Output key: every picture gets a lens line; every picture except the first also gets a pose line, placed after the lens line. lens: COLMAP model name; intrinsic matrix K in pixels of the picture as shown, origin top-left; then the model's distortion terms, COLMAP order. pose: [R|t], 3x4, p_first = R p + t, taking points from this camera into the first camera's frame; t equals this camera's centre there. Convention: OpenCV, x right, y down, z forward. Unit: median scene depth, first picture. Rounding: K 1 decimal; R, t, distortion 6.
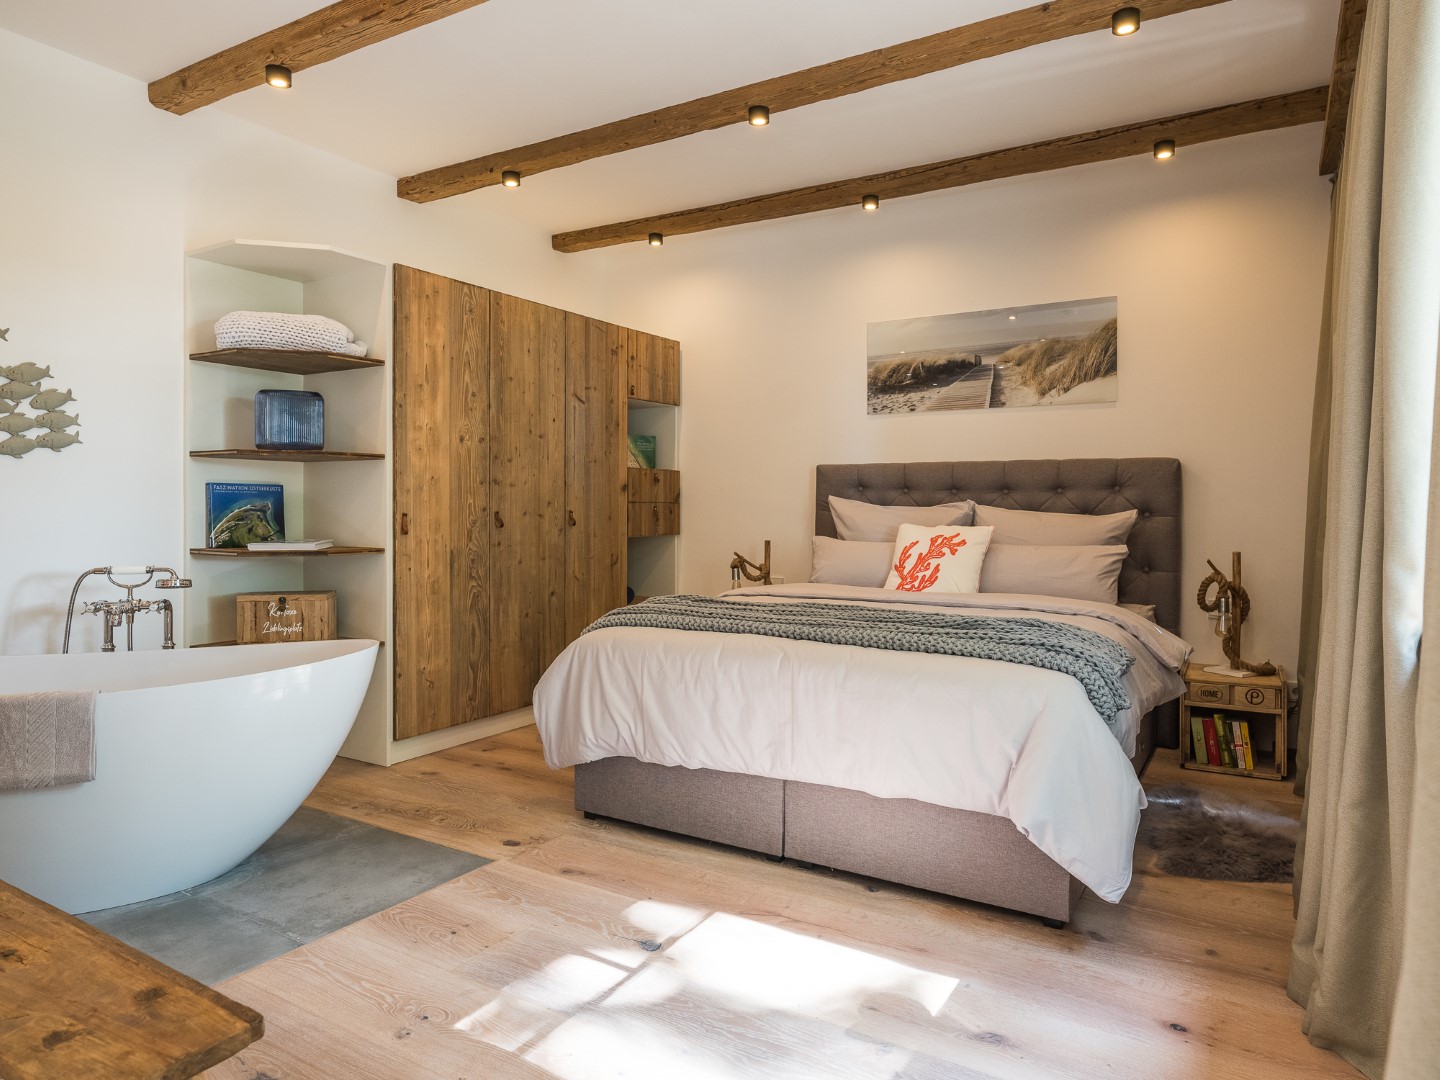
lens RADIAL K [[869.2, 0, 720.0], [0, 869.2, 540.0], [0, 0, 1]] dist [0.046018, -0.031038]
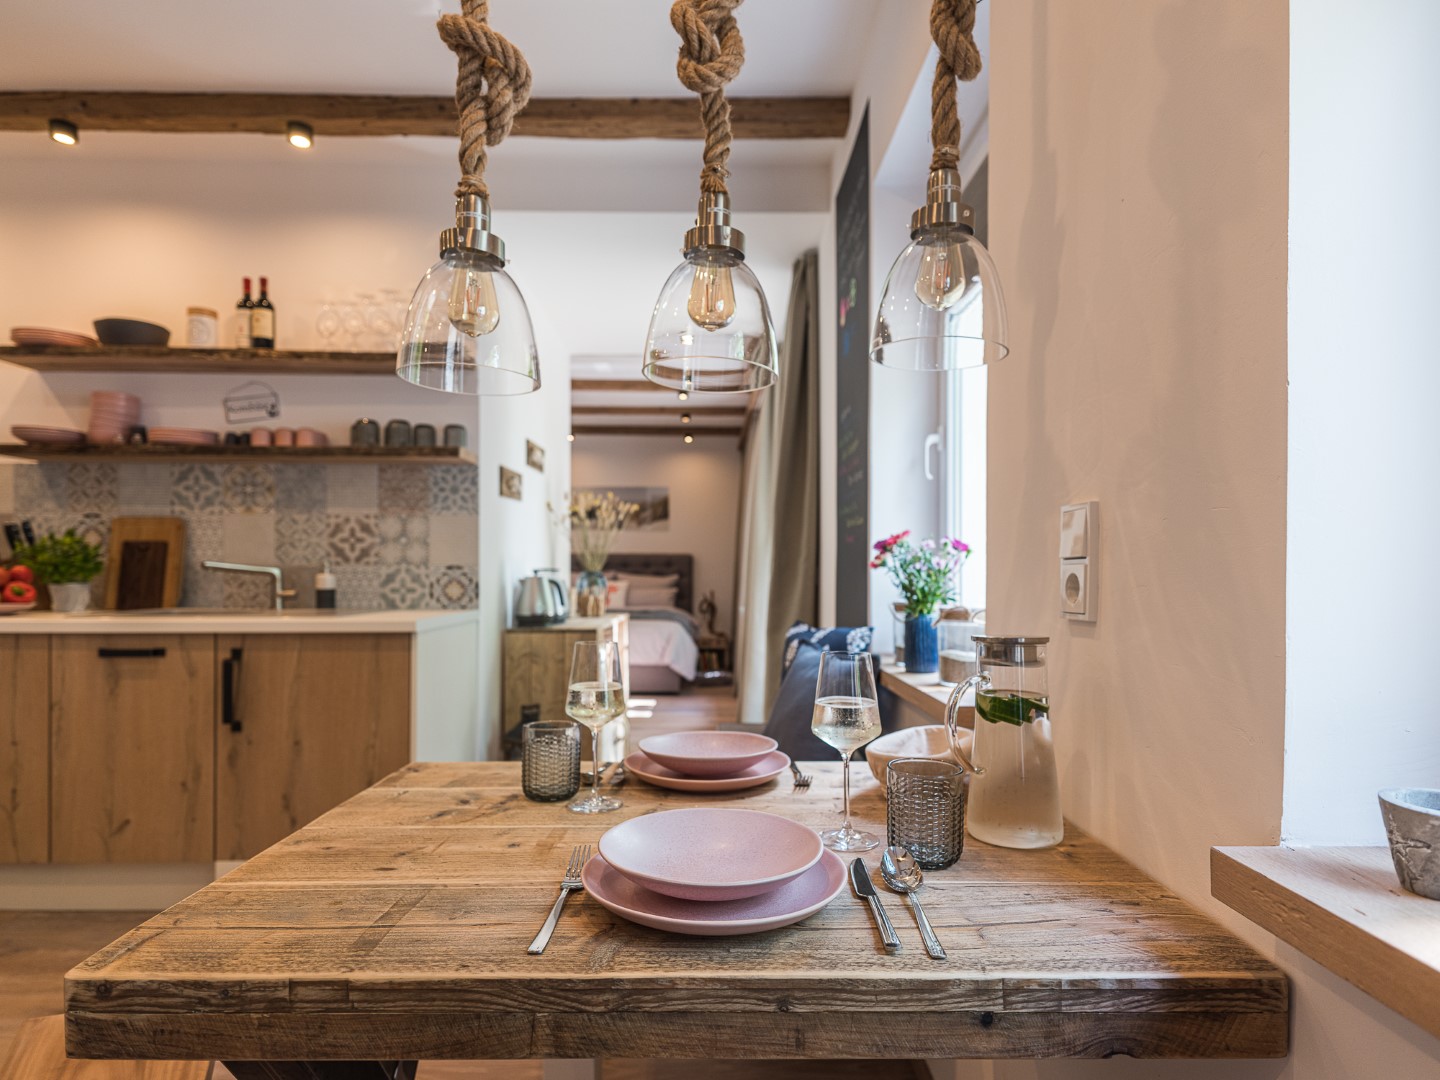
lens RADIAL K [[869.2, 0, 720.0], [0, 869.2, 540.0], [0, 0, 1]] dist [0.046018, -0.031038]
pose [[0.843562, 0.021085, 0.536618, -0.641399], [0.017767, 0.997586, -0.067126, 0.030997], [-0.536738, 0.066159, 0.841151, -0.983095]]
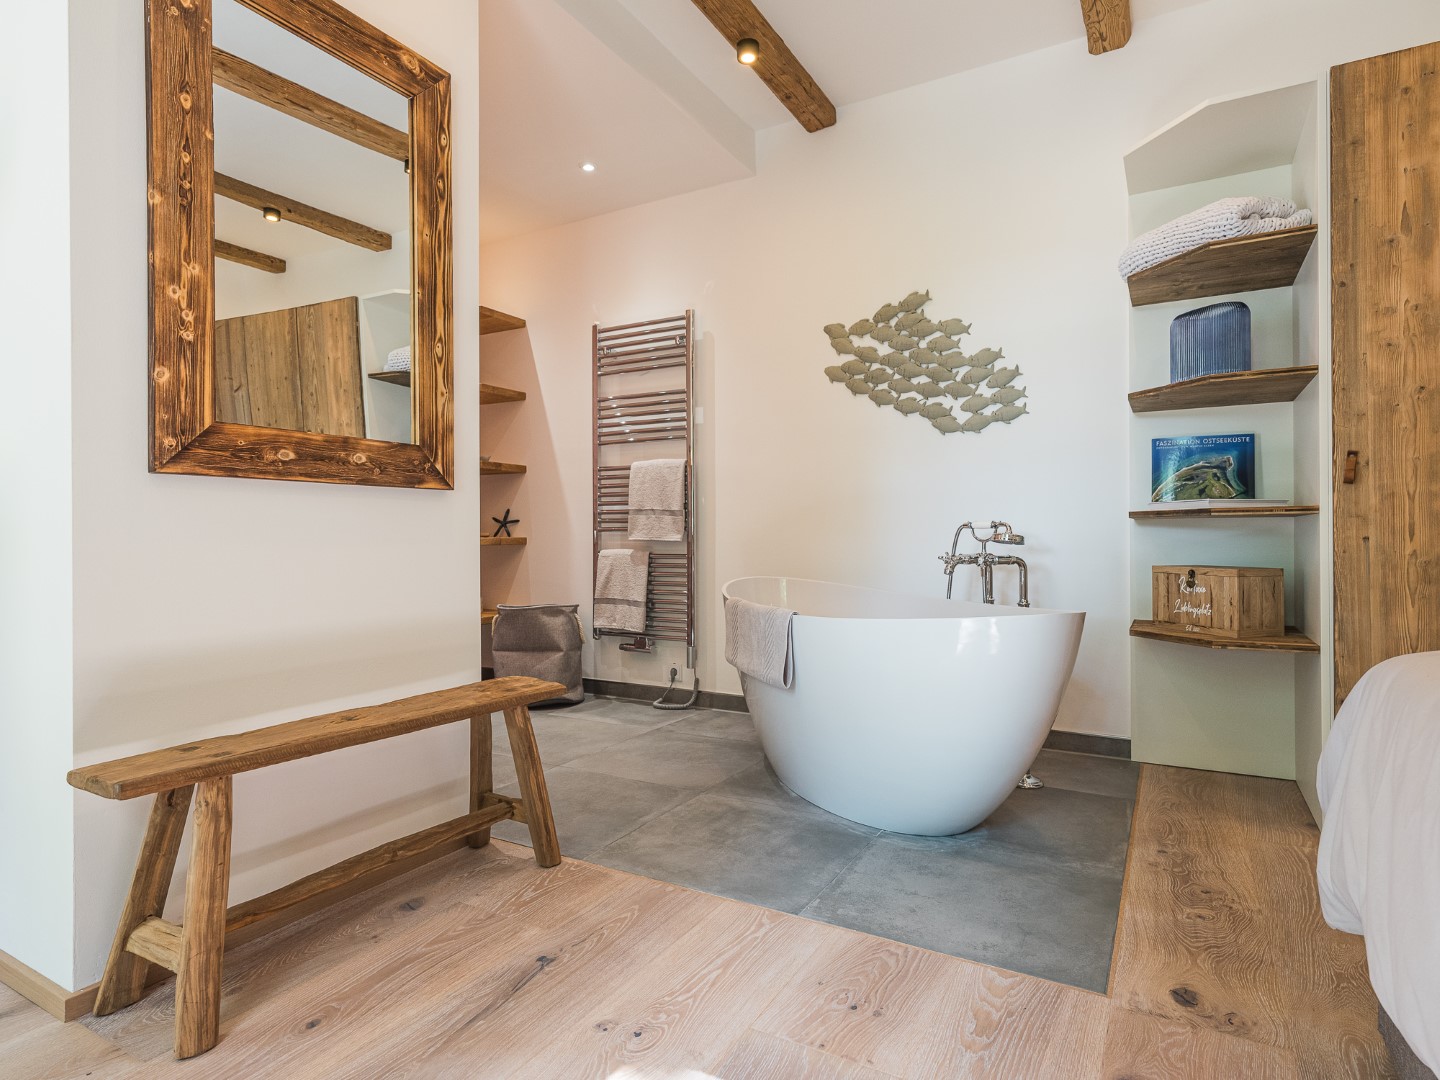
lens RADIAL K [[788.4, 0, 720.0], [0, 788.4, 540.0], [0, 0, 1]] dist [0.002387, 0.001597]
pose [[0.063948, 0.004540, -0.997943, 0.226940], [-0.028180, 0.999599, 0.002741, 0.056168], [0.997555, 0.027947, 0.064051, 0.610731]]
